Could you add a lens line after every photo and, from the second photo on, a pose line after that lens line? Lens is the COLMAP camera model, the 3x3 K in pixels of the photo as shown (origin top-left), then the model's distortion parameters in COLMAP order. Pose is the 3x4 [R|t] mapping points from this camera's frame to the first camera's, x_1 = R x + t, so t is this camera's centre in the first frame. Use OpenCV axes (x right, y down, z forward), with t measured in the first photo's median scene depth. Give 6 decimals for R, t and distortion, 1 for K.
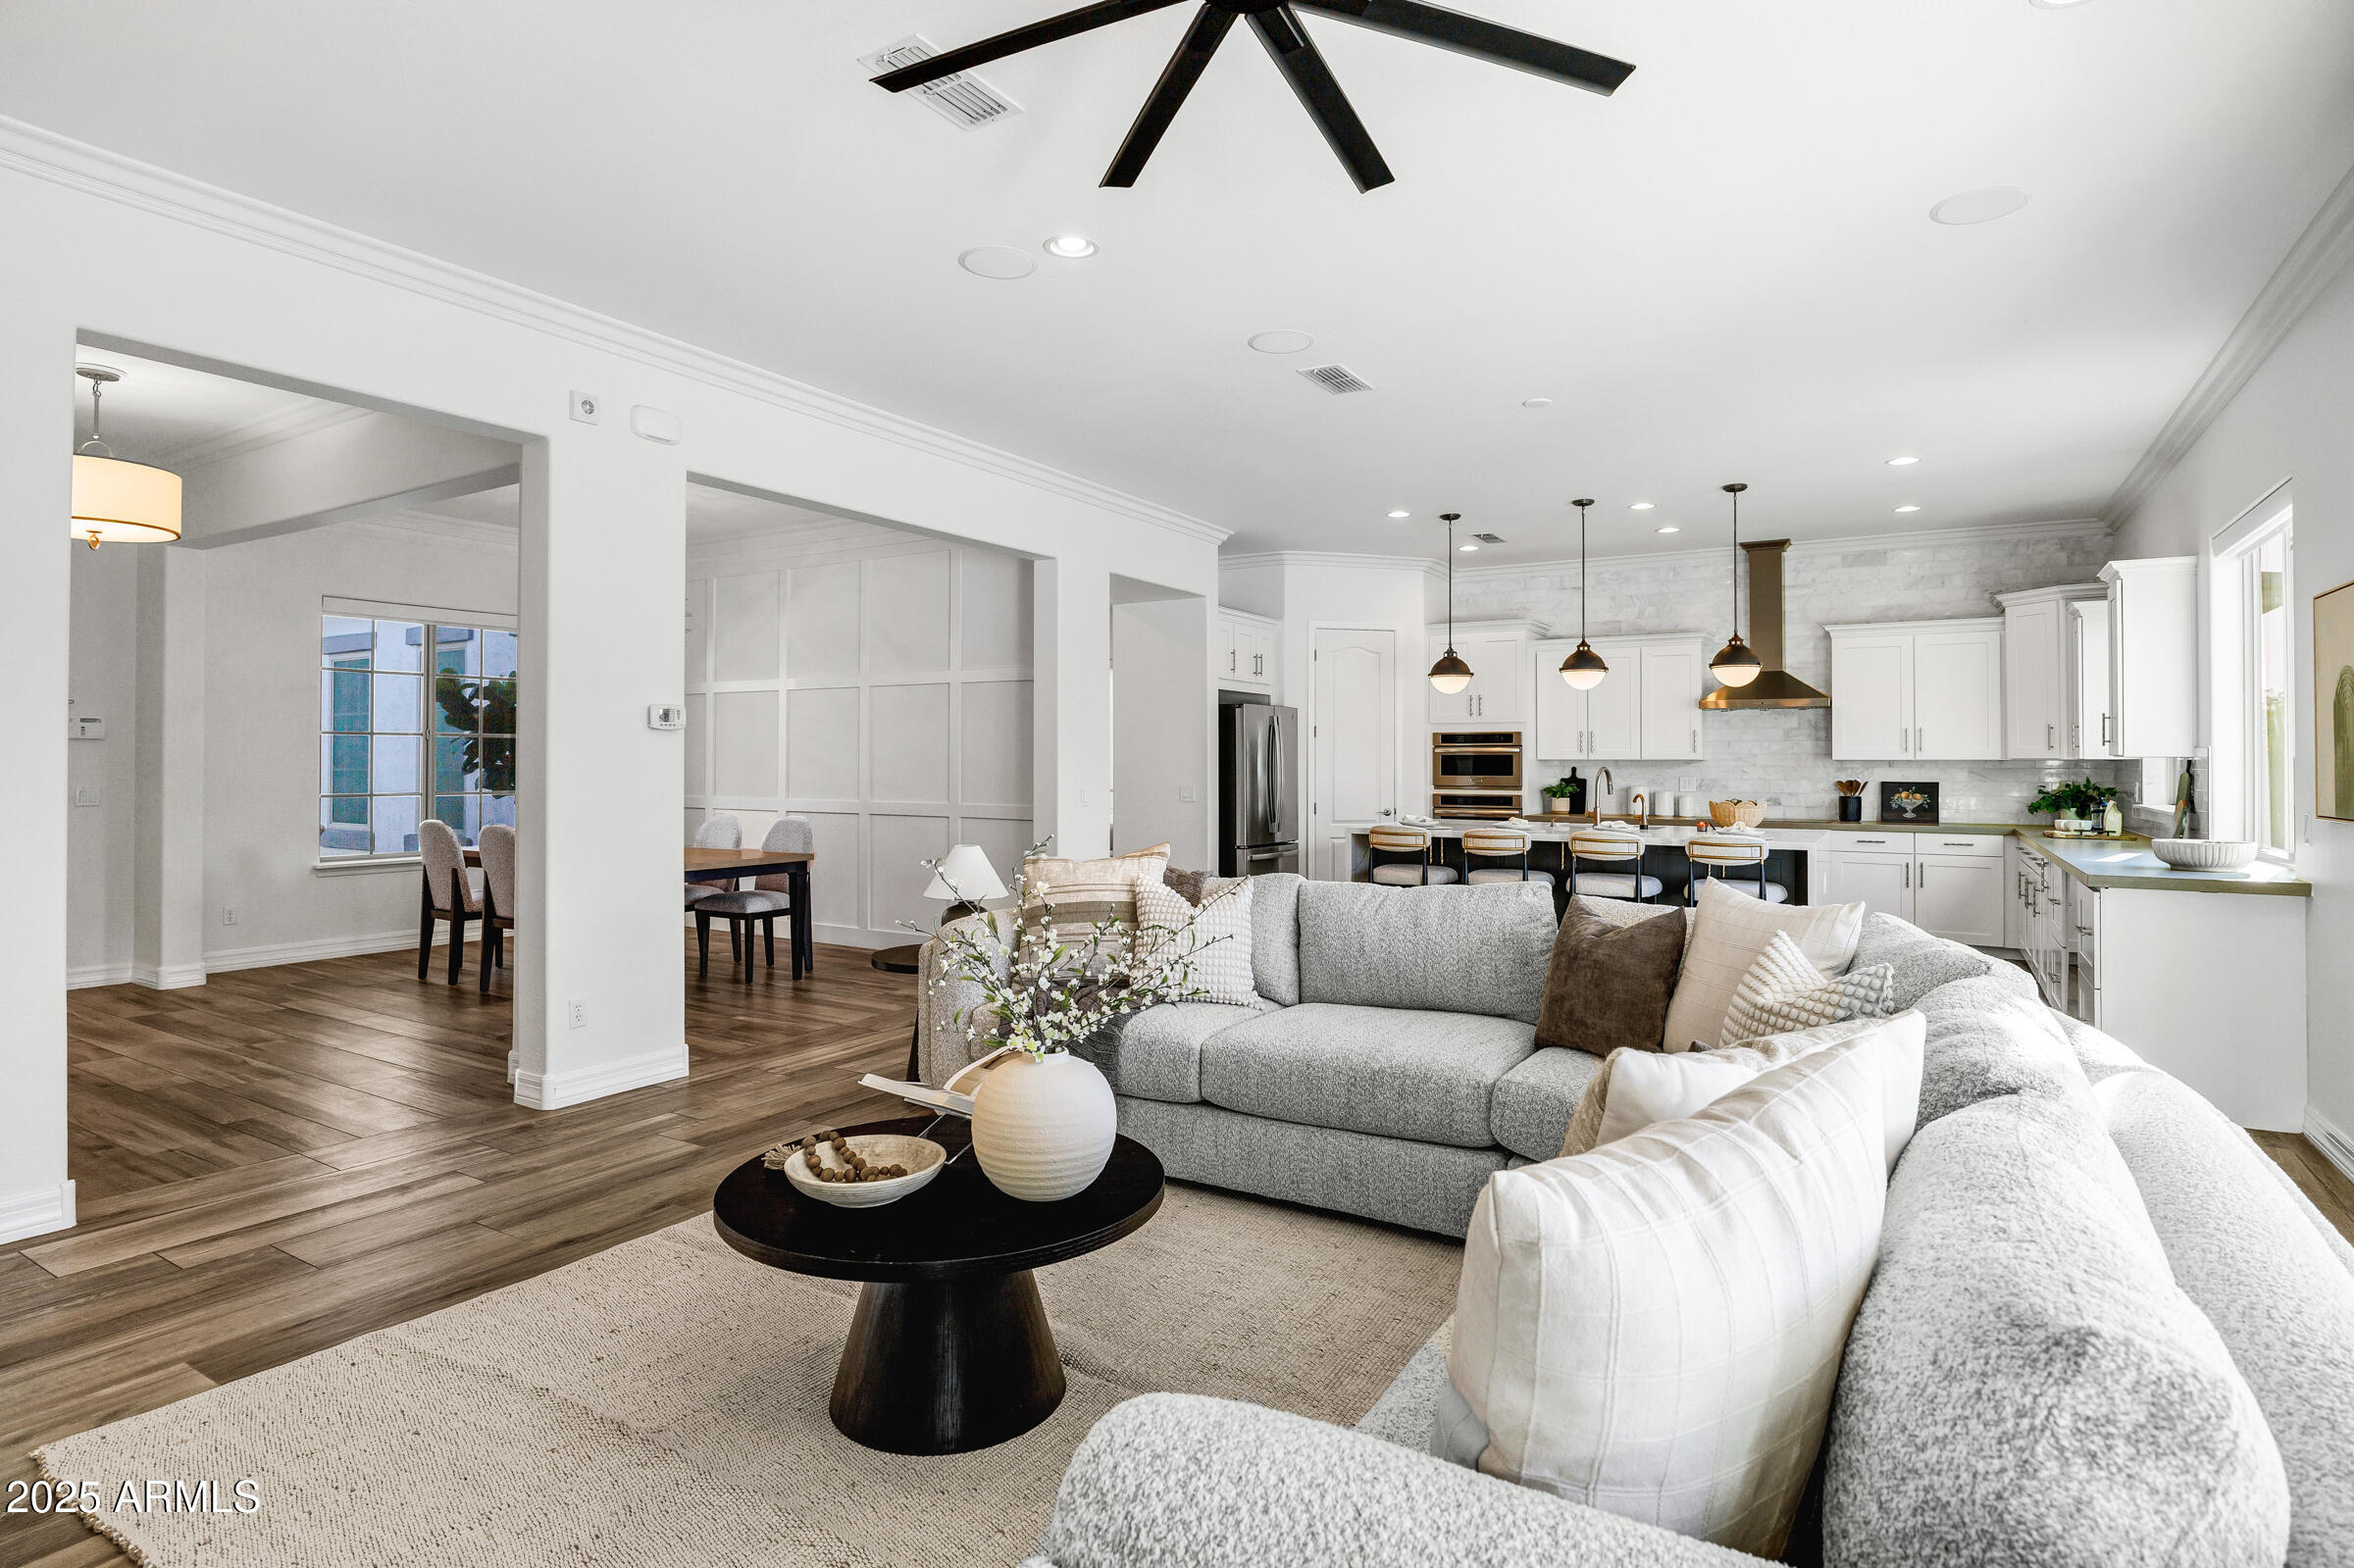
lens RADIAL K [[1197.1, 0, 1185.2], [0, 1197.1, 753.0], [0, 0, 1]] dist [0.020893, -0.031496]
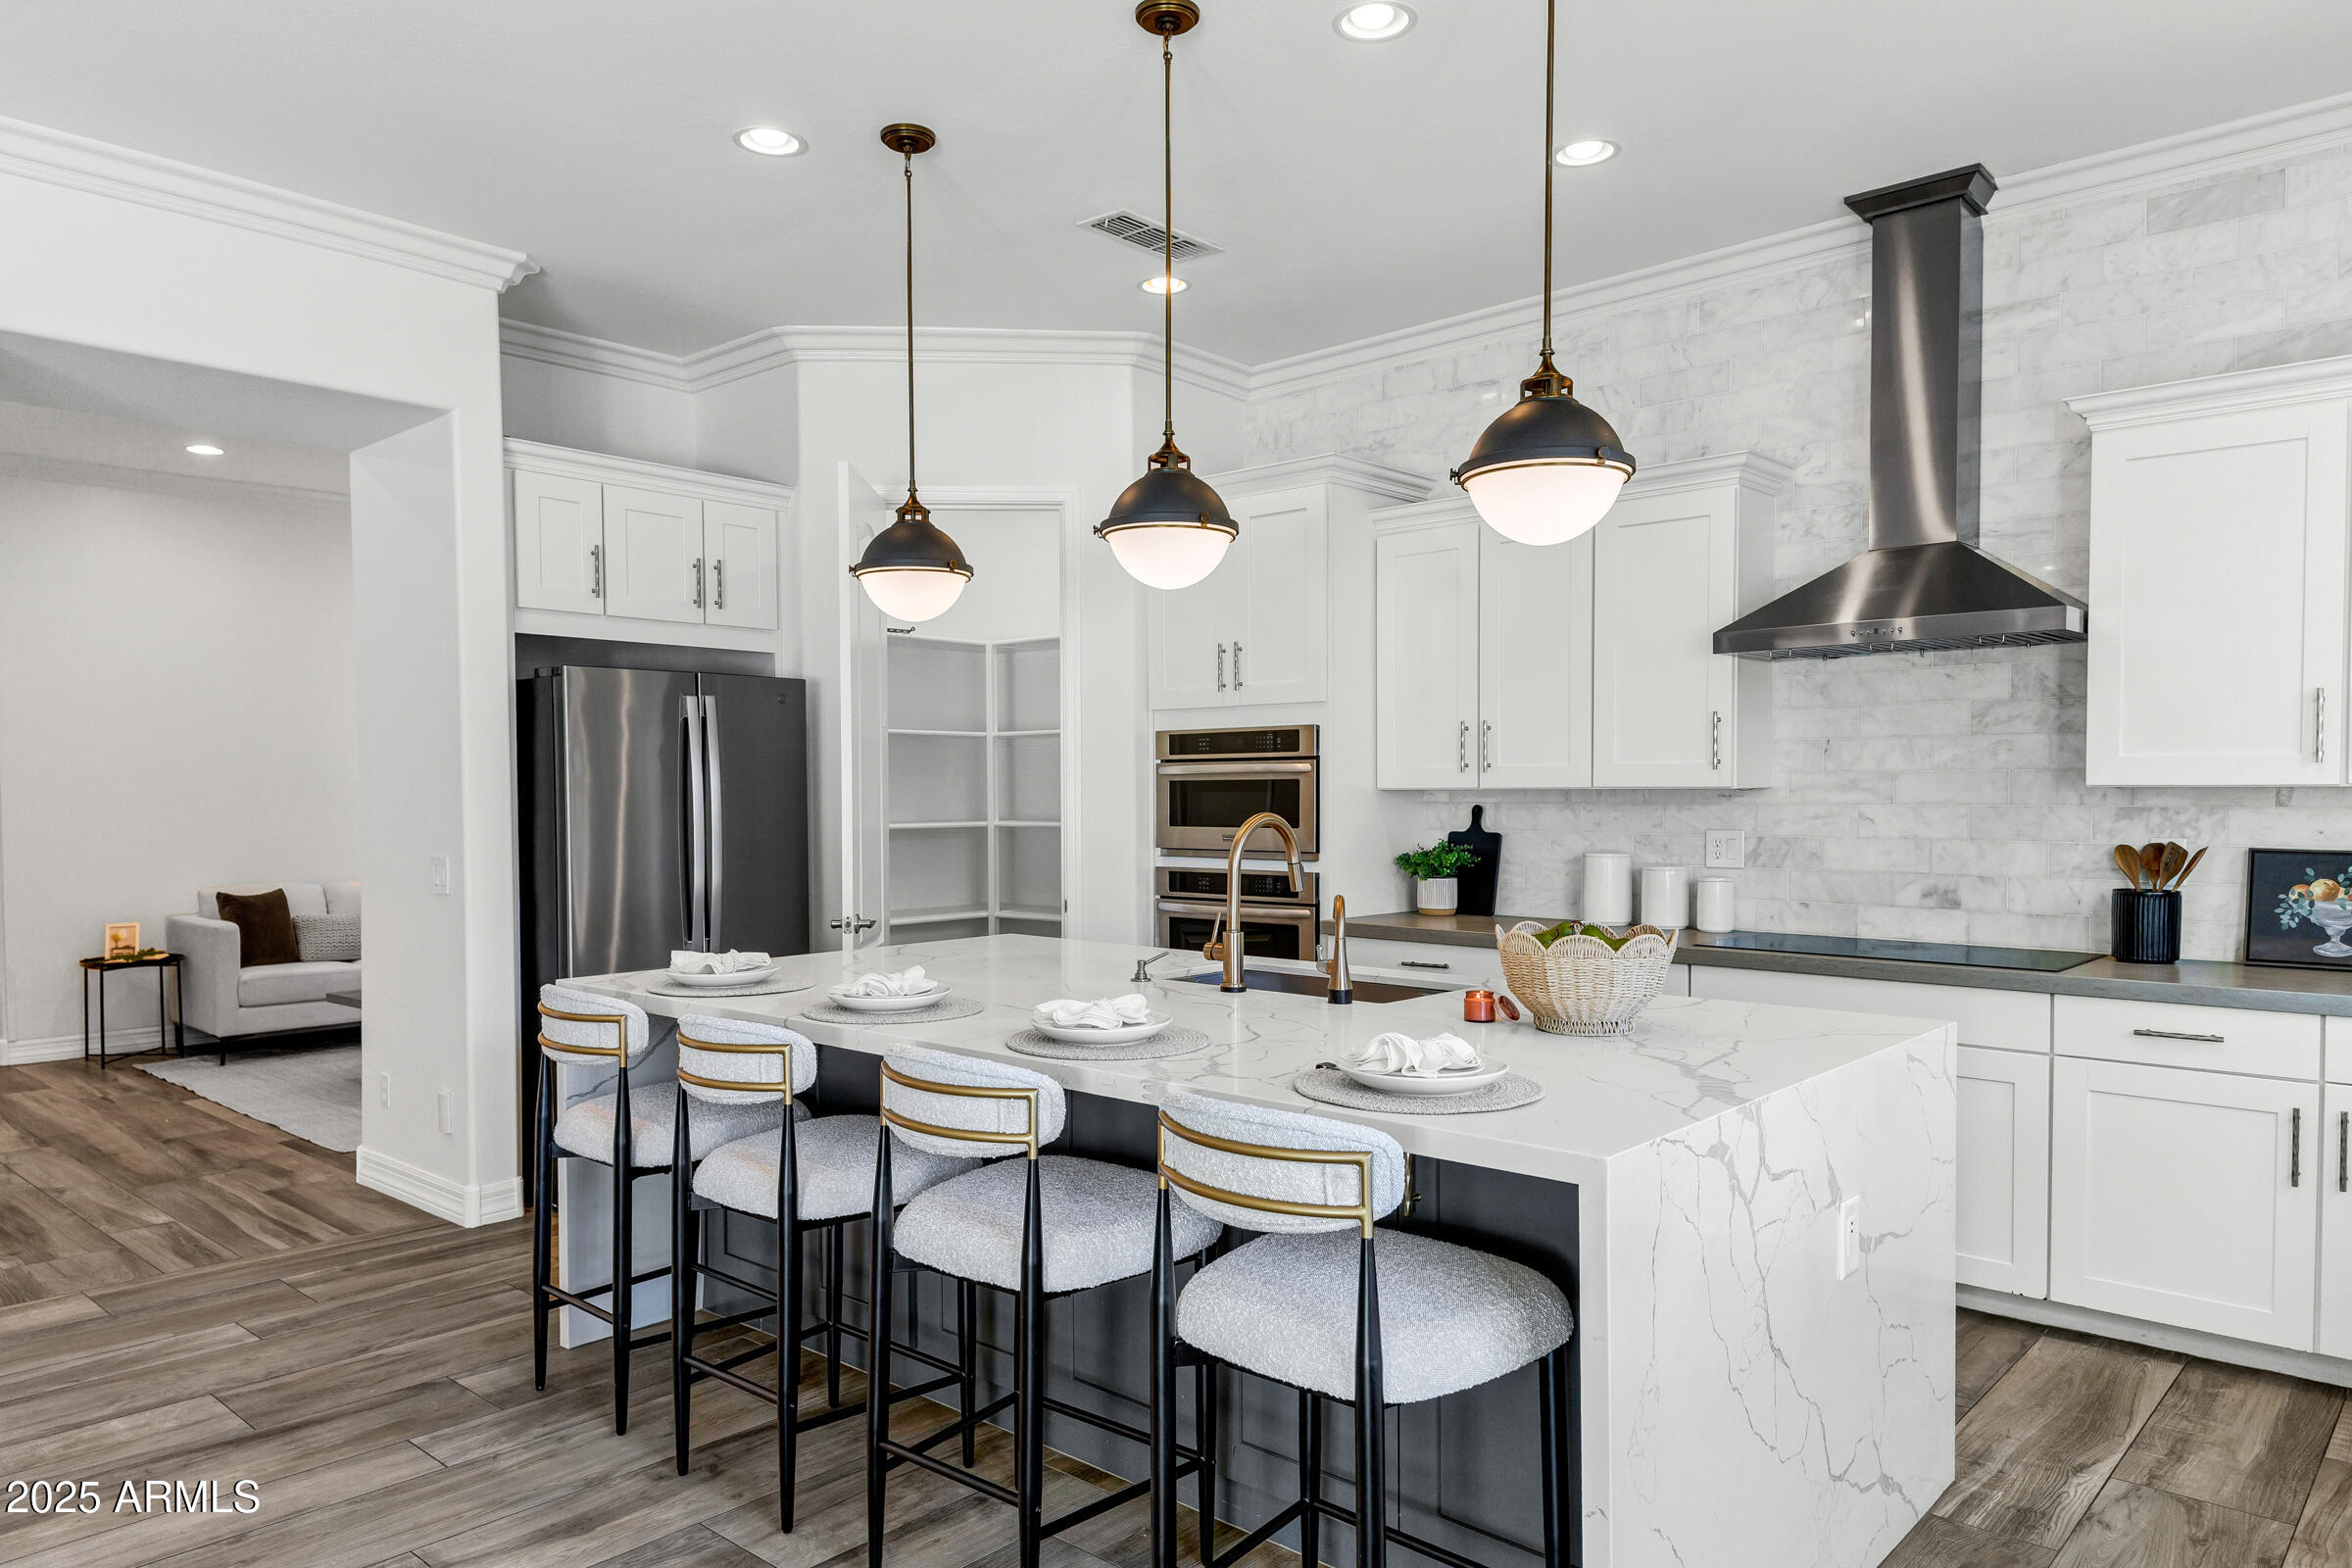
lens RADIAL K [[1523.8, 0, 1095.4], [0, 1523.8, 838.4], [0, 0, 1]] dist [0.012614, -0.002011]
pose [[0.980298, -0.001661, -0.197517, 0.332747], [0.009984, 0.999103, 0.041150, -0.000418], [0.197272, -0.042312, 0.979435, 0.491462]]
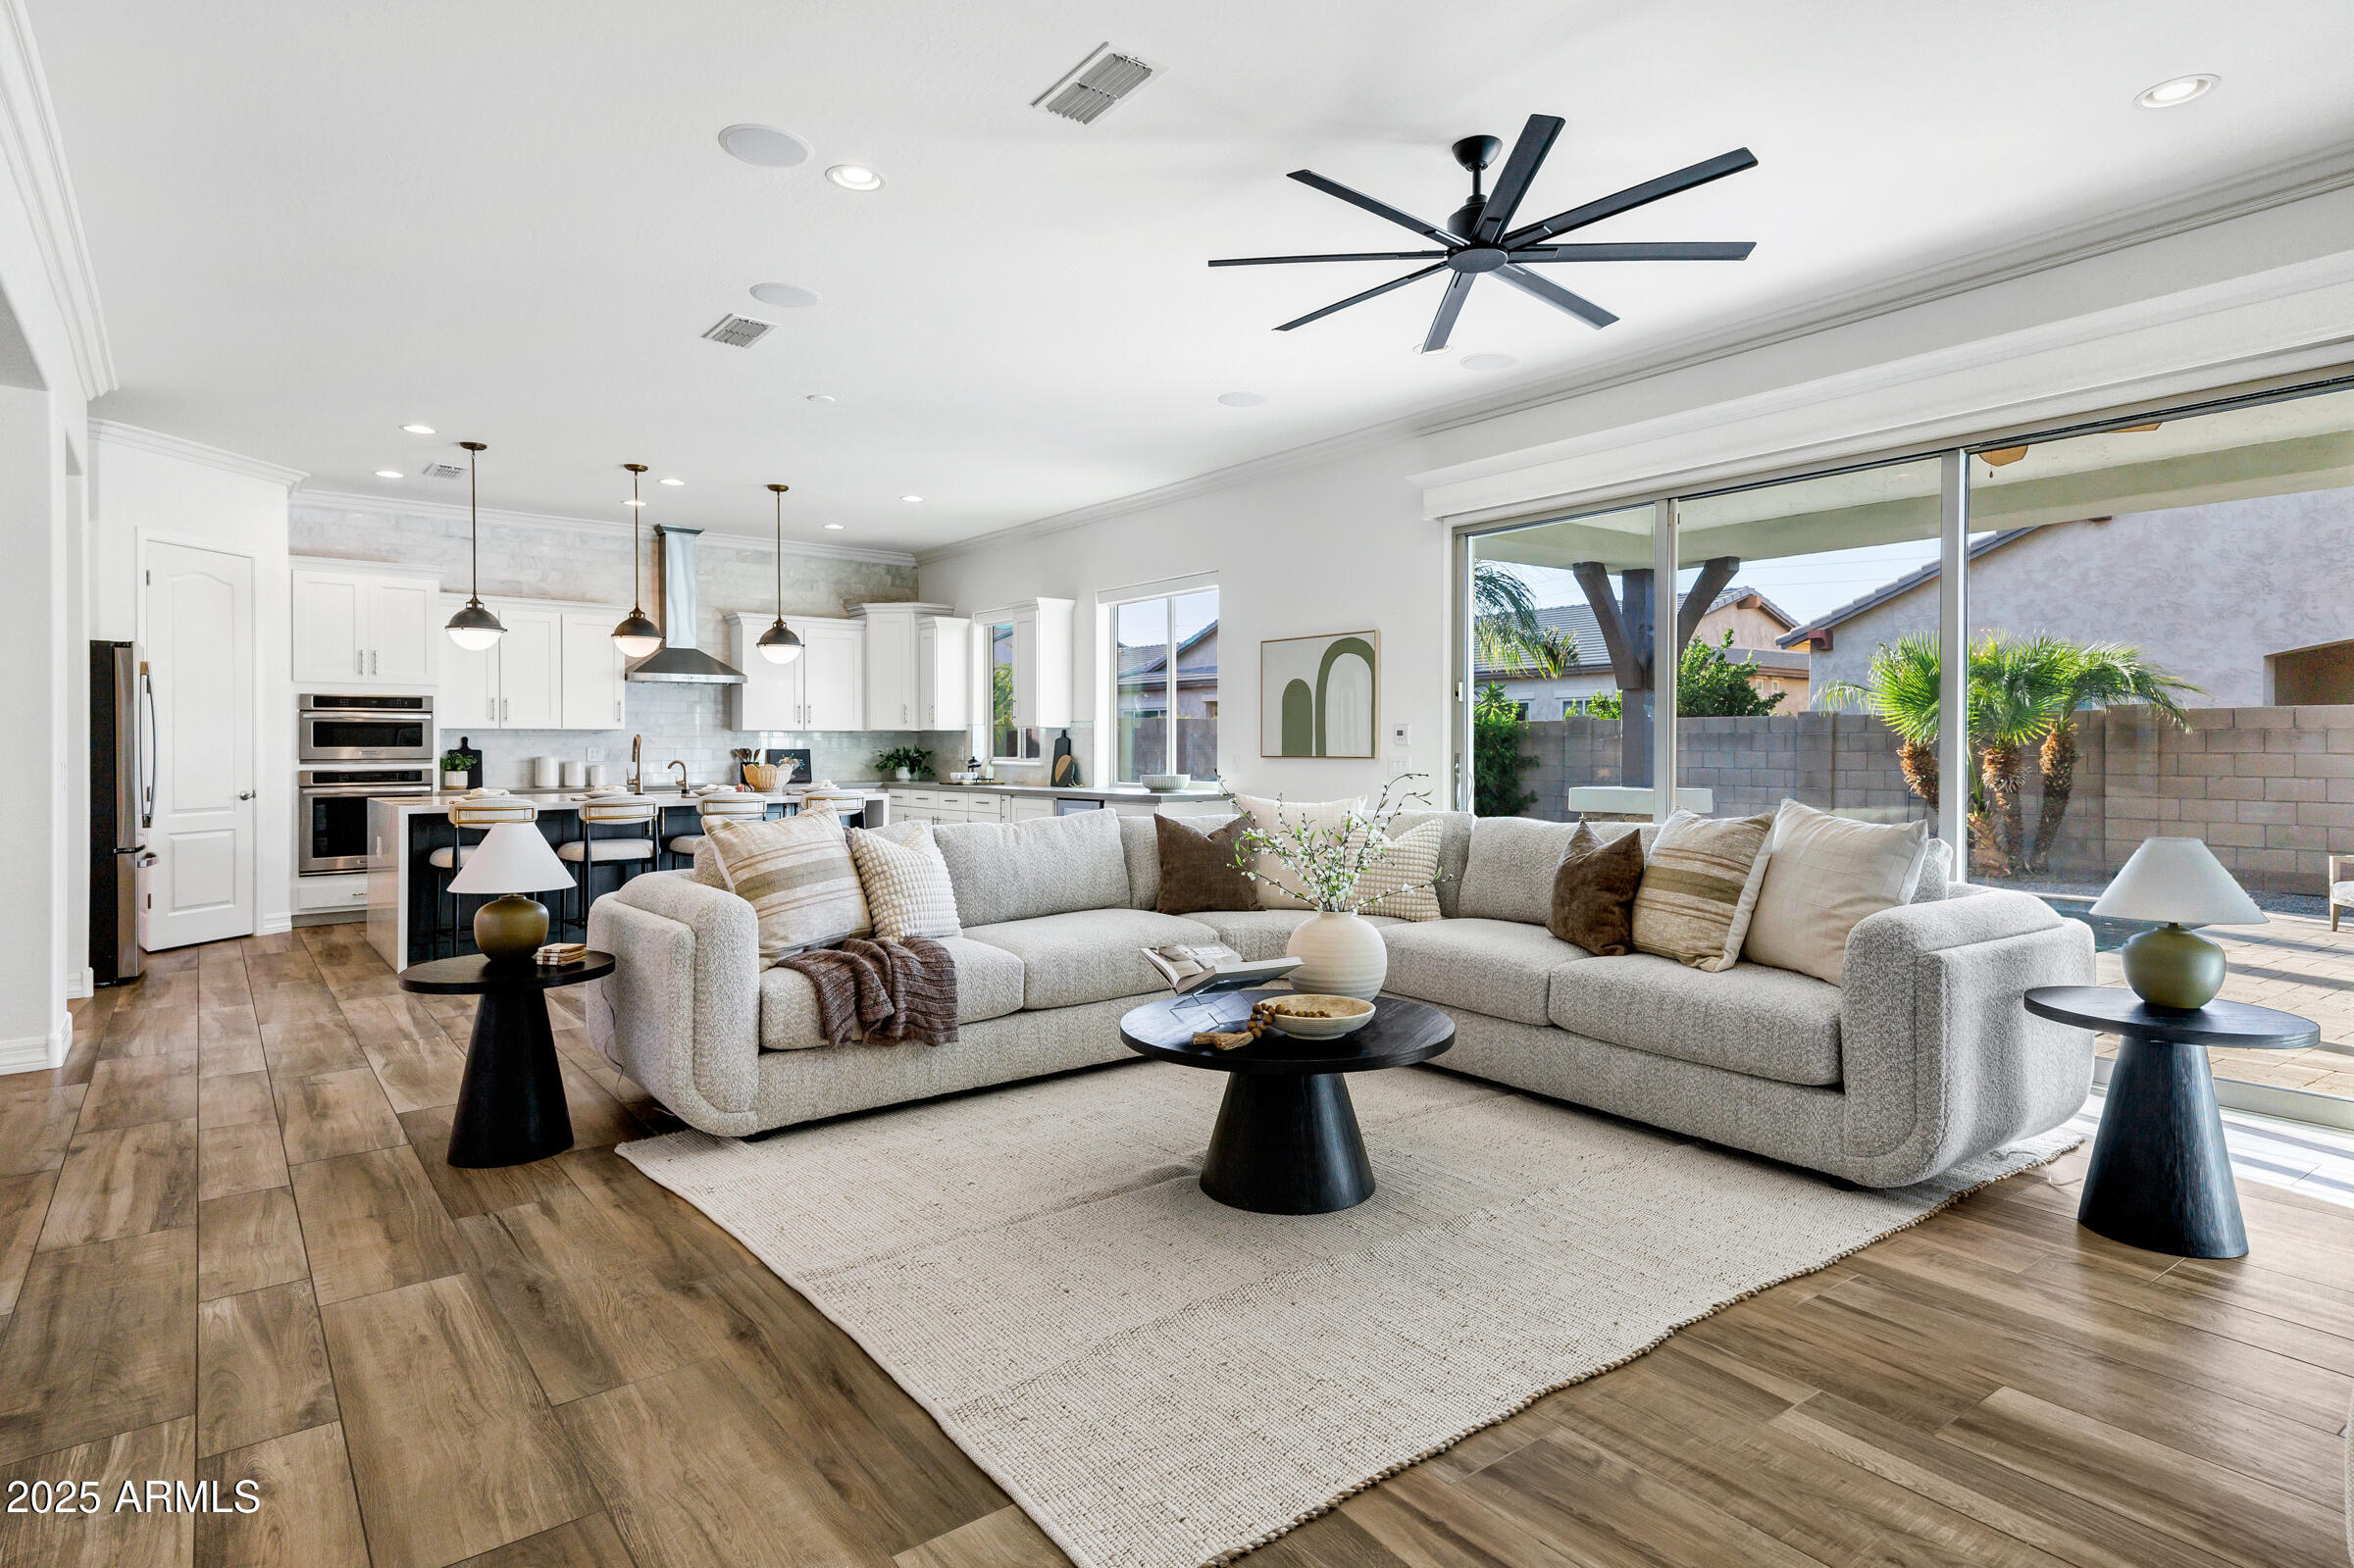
lens RADIAL K [[1260.0, 0, 1186.9], [0, 1260.0, 743.7], [0, 0, 1]] dist [0.040658, -0.000464]
pose [[0.362371, -0.001027, 0.932034, -0.416772], [-0.005408, 0.999980, 0.003205, 0.012031], [-0.932018, -0.006202, 0.362358, 0.163466]]
